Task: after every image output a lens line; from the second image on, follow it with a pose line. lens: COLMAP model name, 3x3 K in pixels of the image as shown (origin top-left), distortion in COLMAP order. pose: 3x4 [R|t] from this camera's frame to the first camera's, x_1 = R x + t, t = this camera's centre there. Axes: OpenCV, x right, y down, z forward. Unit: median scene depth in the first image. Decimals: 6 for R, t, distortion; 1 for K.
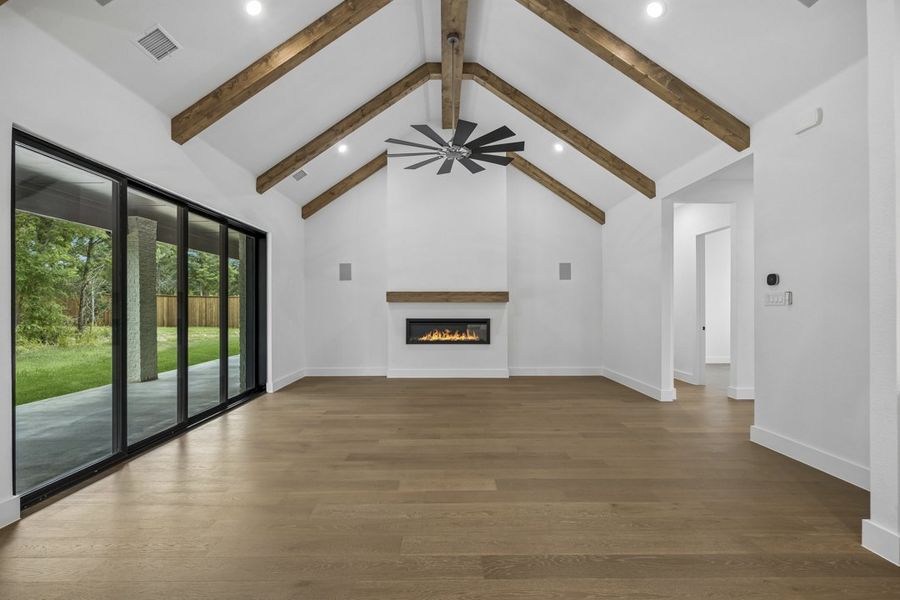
lens RADIAL K [[396.8, 0, 447.0], [0, 396.8, 308.0], [0, 0, 1]] dist [-0.001530, 0.000410]
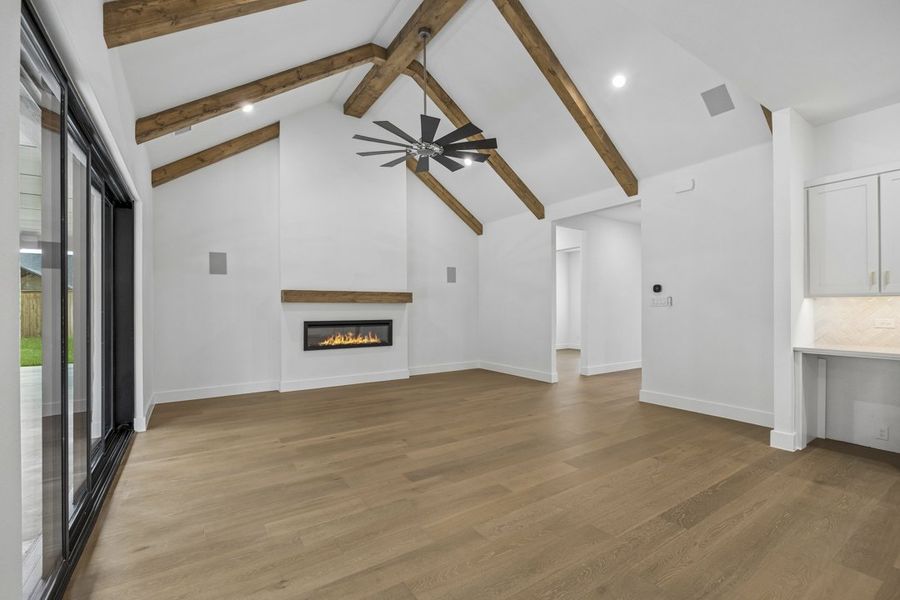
lens RADIAL K [[396.8, 0, 447.0], [0, 396.8, 308.0], [0, 0, 1]] dist [-0.001530, 0.000410]
pose [[0.833200, -0.002116, 0.552967, -0.406961], [0.003893, 0.999990, -0.002039, 0.000503], [-0.552958, 0.003852, 0.833200, 0.132551]]
